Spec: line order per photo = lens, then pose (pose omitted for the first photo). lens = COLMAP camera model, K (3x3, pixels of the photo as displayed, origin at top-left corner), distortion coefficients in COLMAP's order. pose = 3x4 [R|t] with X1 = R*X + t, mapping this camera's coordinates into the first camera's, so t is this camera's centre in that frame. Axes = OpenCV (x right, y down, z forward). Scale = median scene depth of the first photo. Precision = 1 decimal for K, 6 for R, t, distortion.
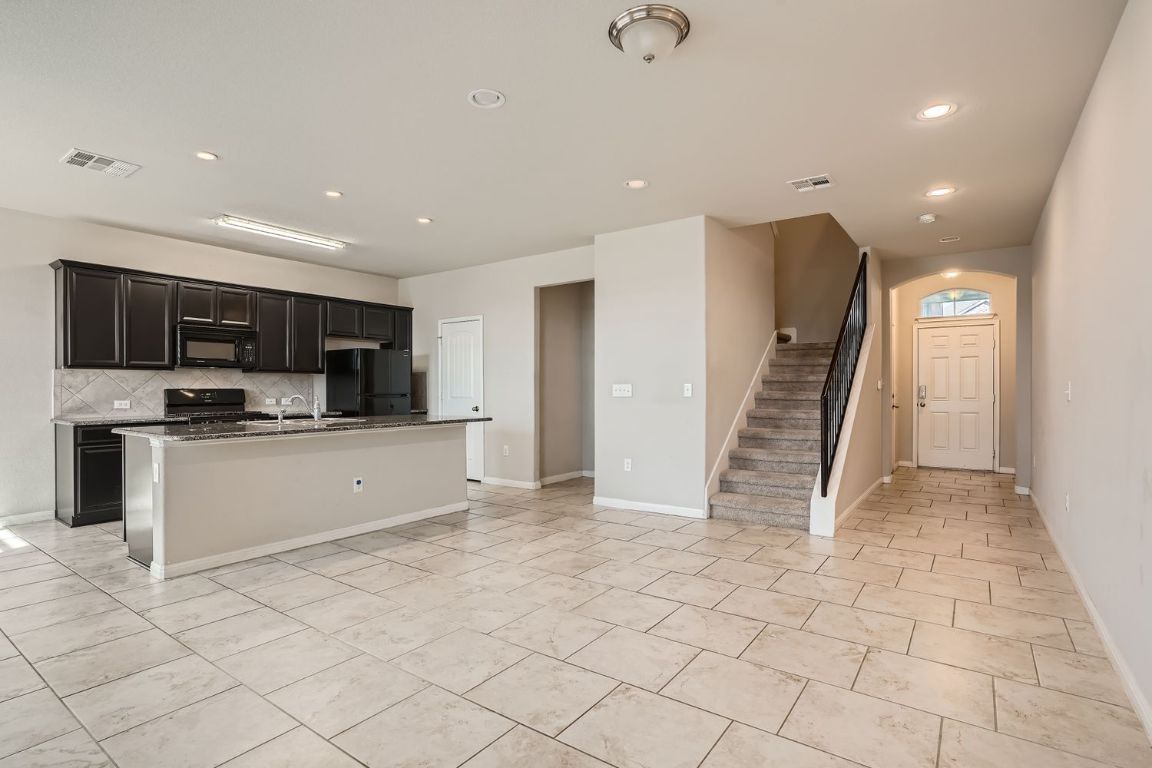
lens RADIAL K [[561.5, 0, 575.9], [0, 561.5, 389.4], [0, 0, 1]] dist [-0.029938, 0.013647]
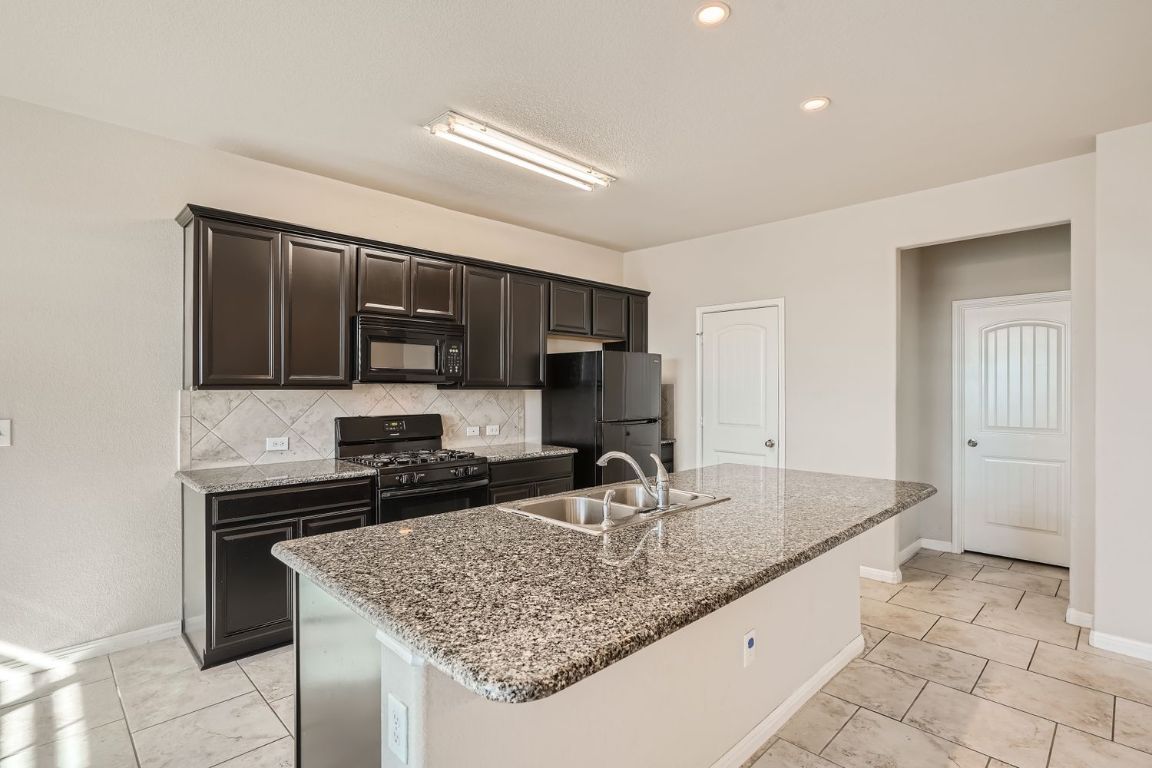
lens RADIAL K [[561.5, 0, 577.6], [0, 561.5, 386.7], [0, 0, 1]] dist [-0.029938, 0.013647]
pose [[0.986006, 0.004748, -0.166640, -0.351248], [-0.004922, 0.999988, -0.000633, -0.035860], [0.166635, 0.001445, 0.986018, 0.402319]]
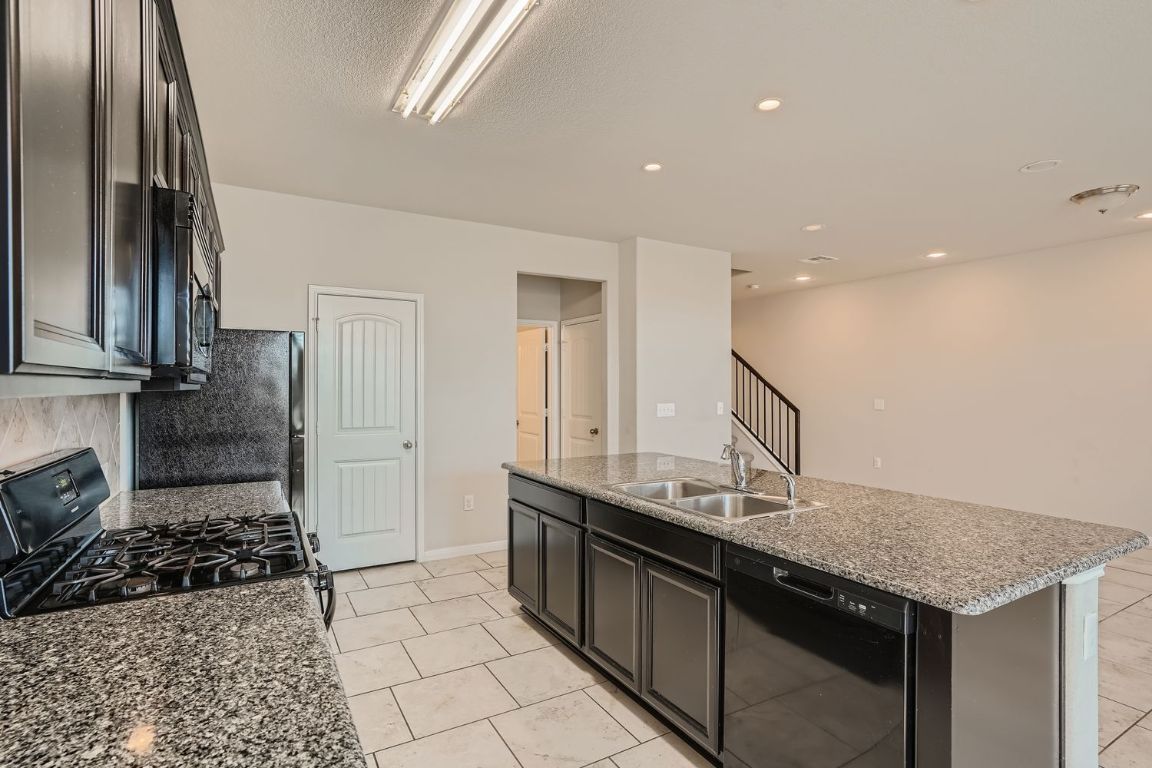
lens RADIAL K [[561.5, 0, 573.2], [0, 561.5, 387.0], [0, 0, 1]] dist [-0.029938, 0.013647]
pose [[0.414820, 0.001744, 0.909902, -0.806497], [-0.001008, 0.999998, -0.001457, -0.033896], [-0.909903, -0.000313, 0.414821, 0.711204]]
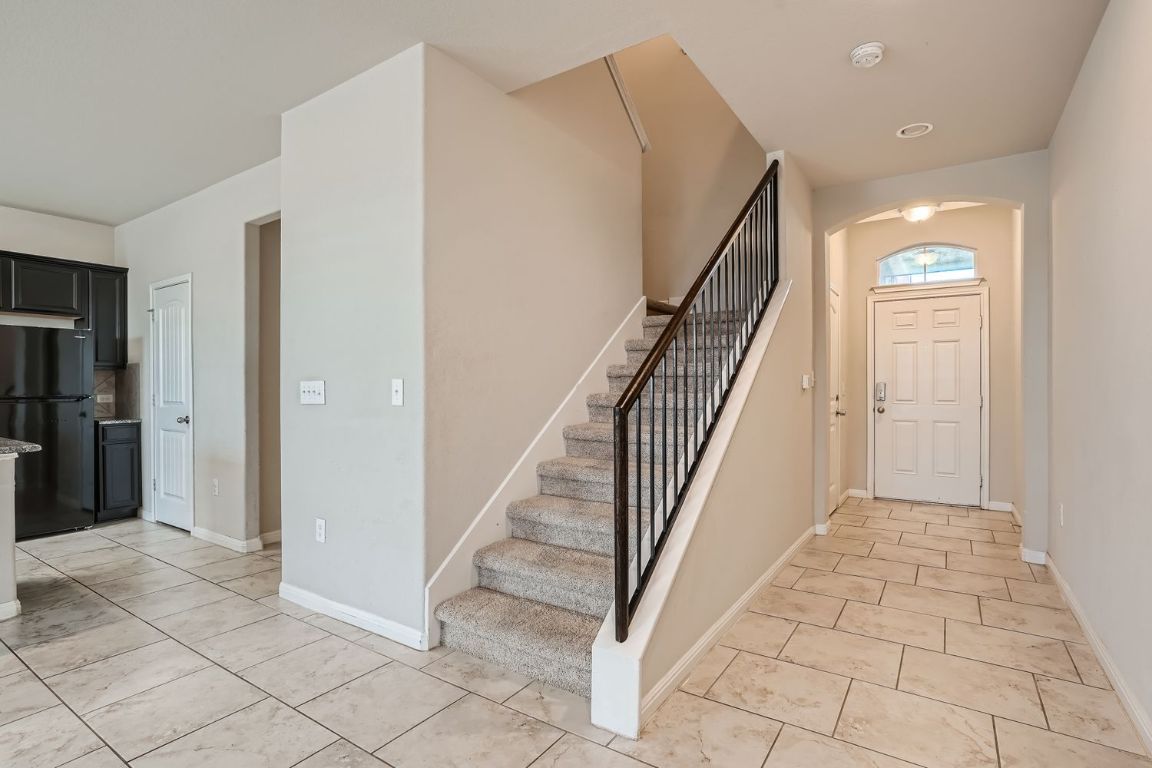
lens RADIAL K [[561.5, 0, 573.5], [0, 561.5, 387.3], [0, 0, 1]] dist [-0.029938, 0.013647]
pose [[0.999538, -0.001619, 0.030352, 0.301349], [0.001619, 0.999999, 0.000024, -0.002384], [-0.030352, 0.000025, 0.999539, 0.433849]]
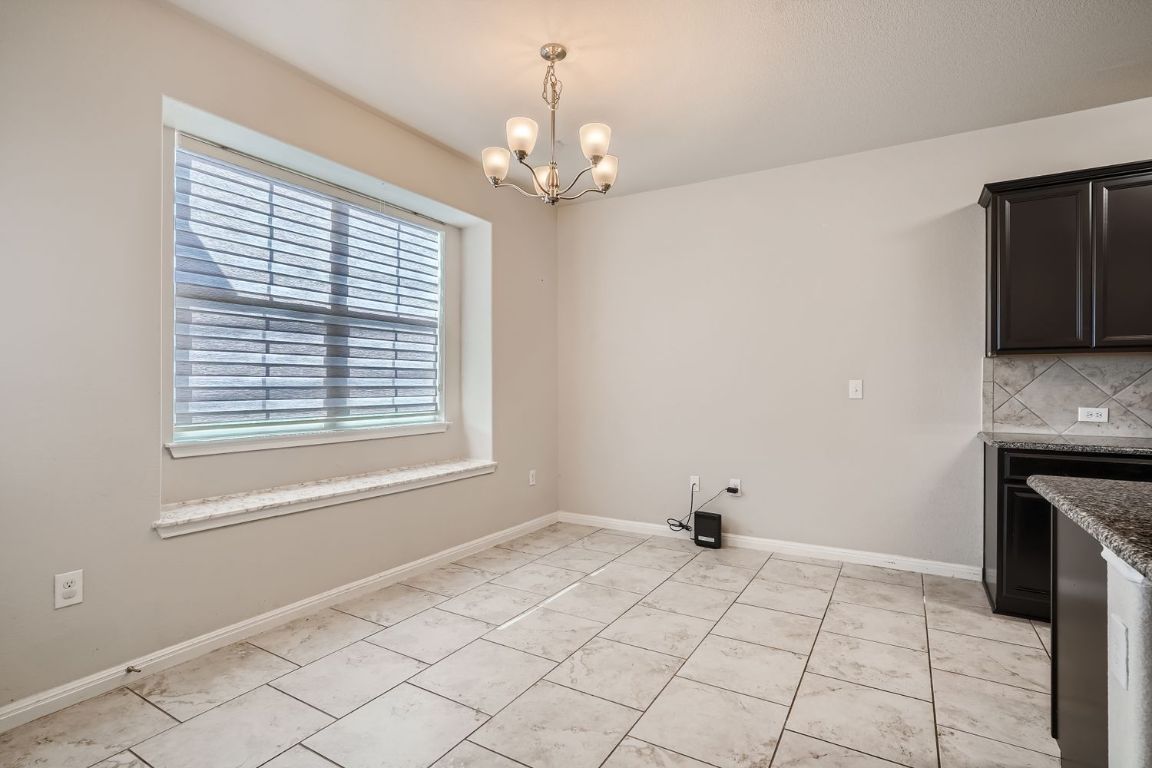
lens RADIAL K [[561.5, 0, 564.1], [0, 561.5, 383.8], [0, 0, 1]] dist [-0.029938, 0.013647]
pose [[0.074173, 0.003200, -0.997240, -0.269517], [-0.004650, 0.999985, 0.002863, -0.003424], [0.997235, 0.004425, 0.074186, 0.382511]]
